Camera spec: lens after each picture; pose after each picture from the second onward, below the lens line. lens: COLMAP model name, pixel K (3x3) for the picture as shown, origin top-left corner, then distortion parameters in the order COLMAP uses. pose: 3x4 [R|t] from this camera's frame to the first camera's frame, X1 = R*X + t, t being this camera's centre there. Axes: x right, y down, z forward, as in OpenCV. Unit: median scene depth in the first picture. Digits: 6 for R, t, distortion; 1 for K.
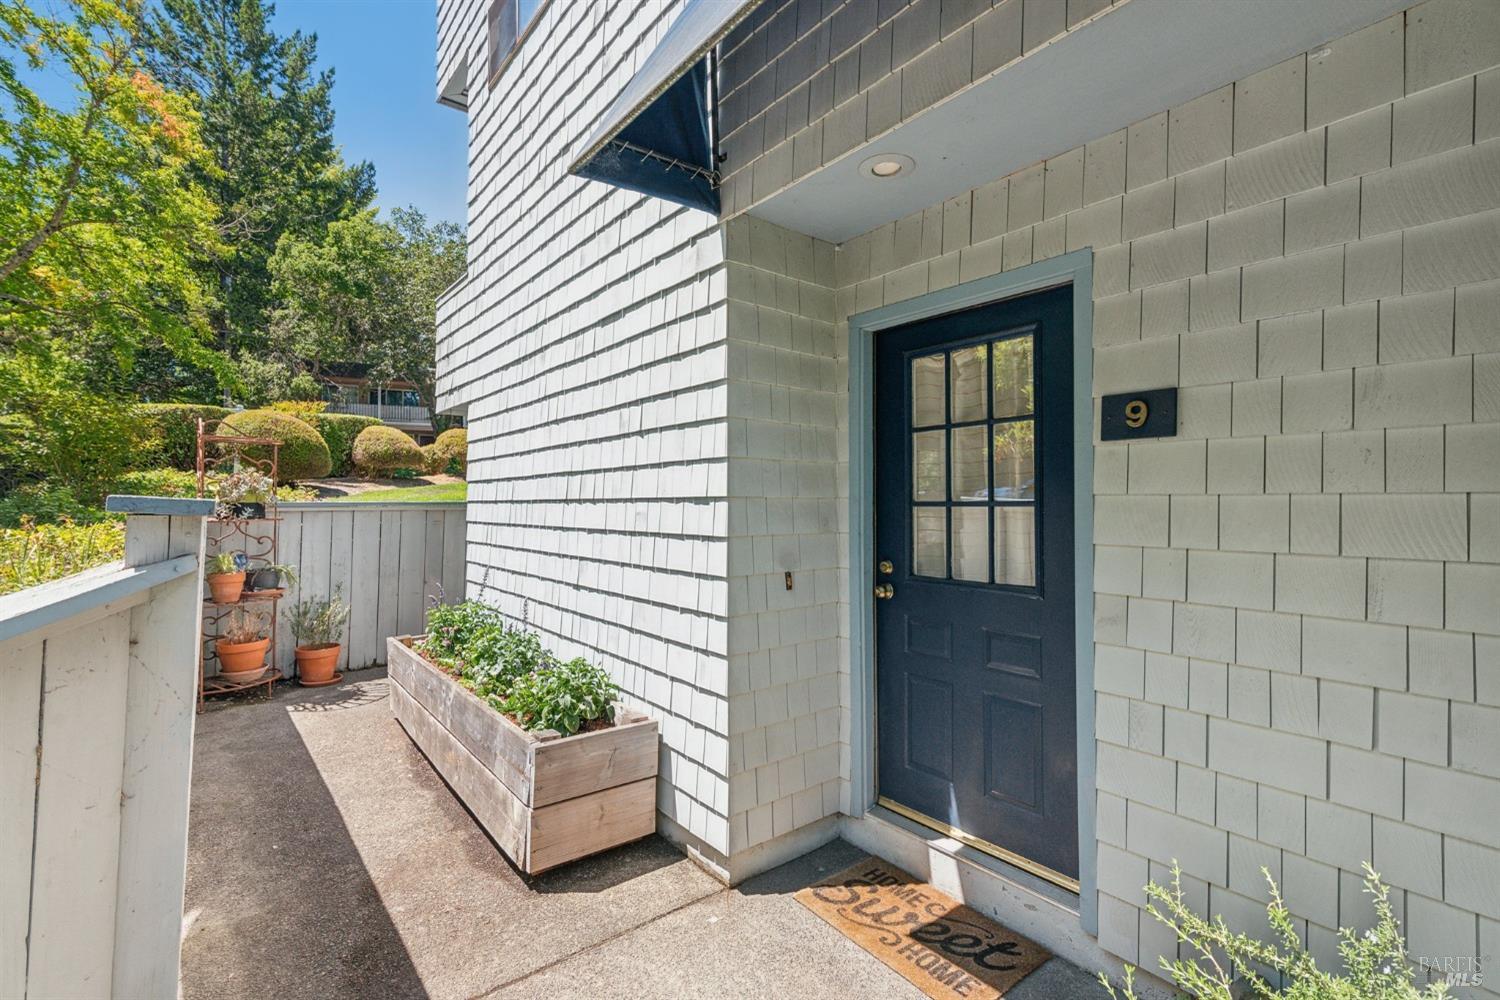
lens RADIAL K [[680.7, 0, 750.7], [0, 680.7, 468.8], [0, 0, 1]] dist [0.017572, -0.000111]
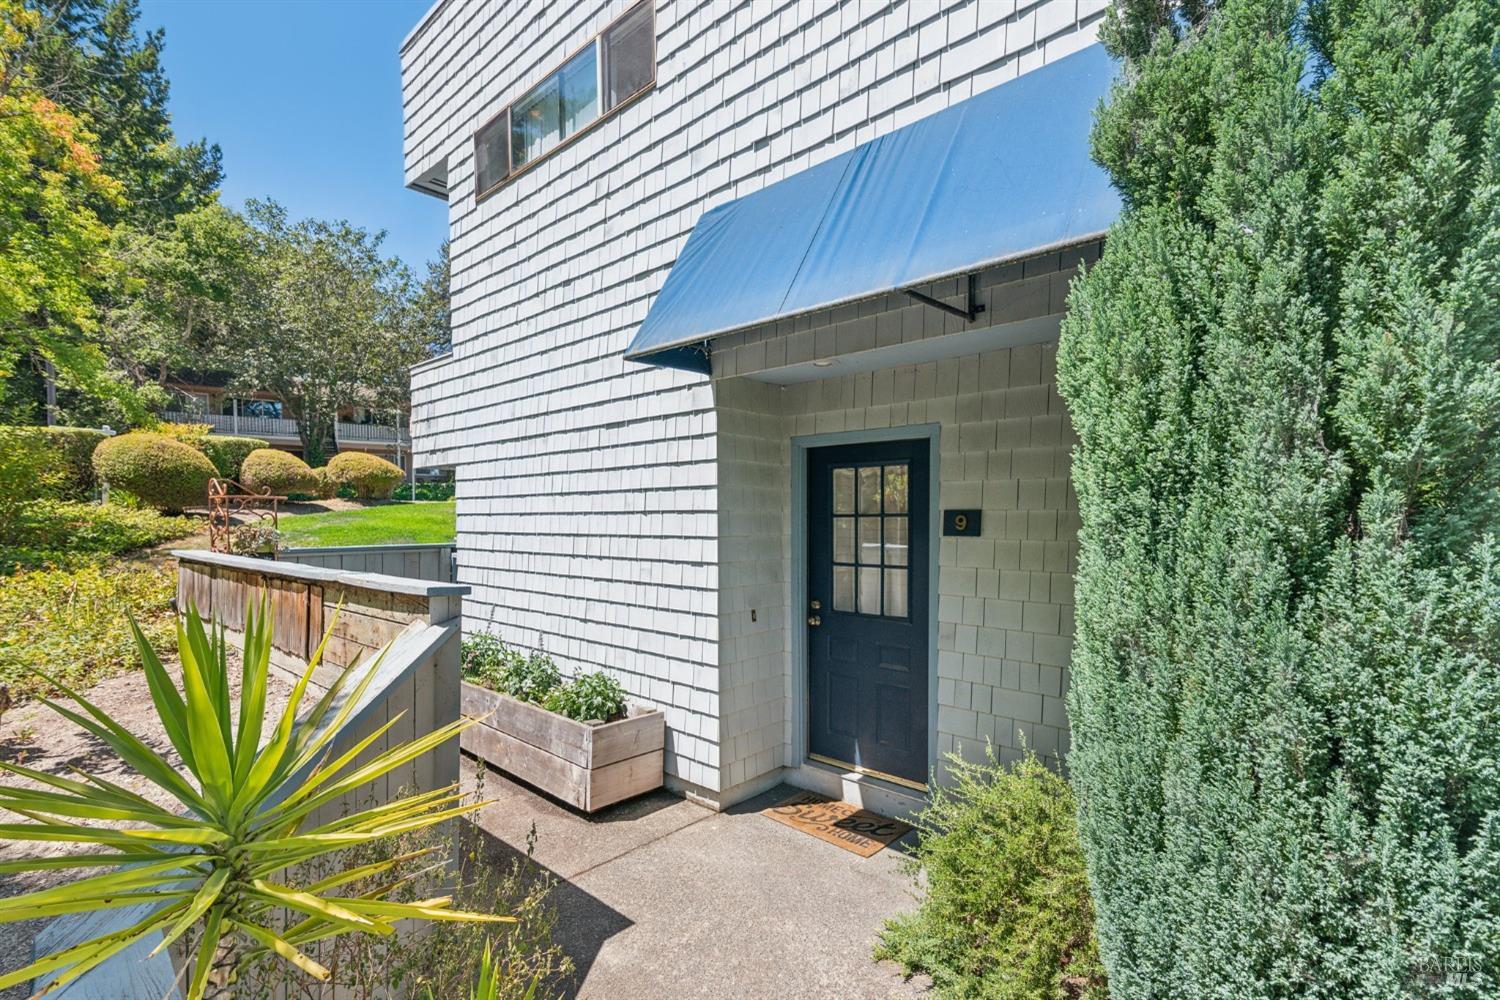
lens RADIAL K [[692.9, 0, 743.6], [0, 692.9, 504.4], [0, 0, 1]] dist [0.017892, 0.000080]
pose [[0.988408, 0.000133, 0.151819, -0.194741], [-0.005007, 0.999484, 0.031719, -0.128047], [-0.151737, -0.032111, 0.987899, -0.499319]]
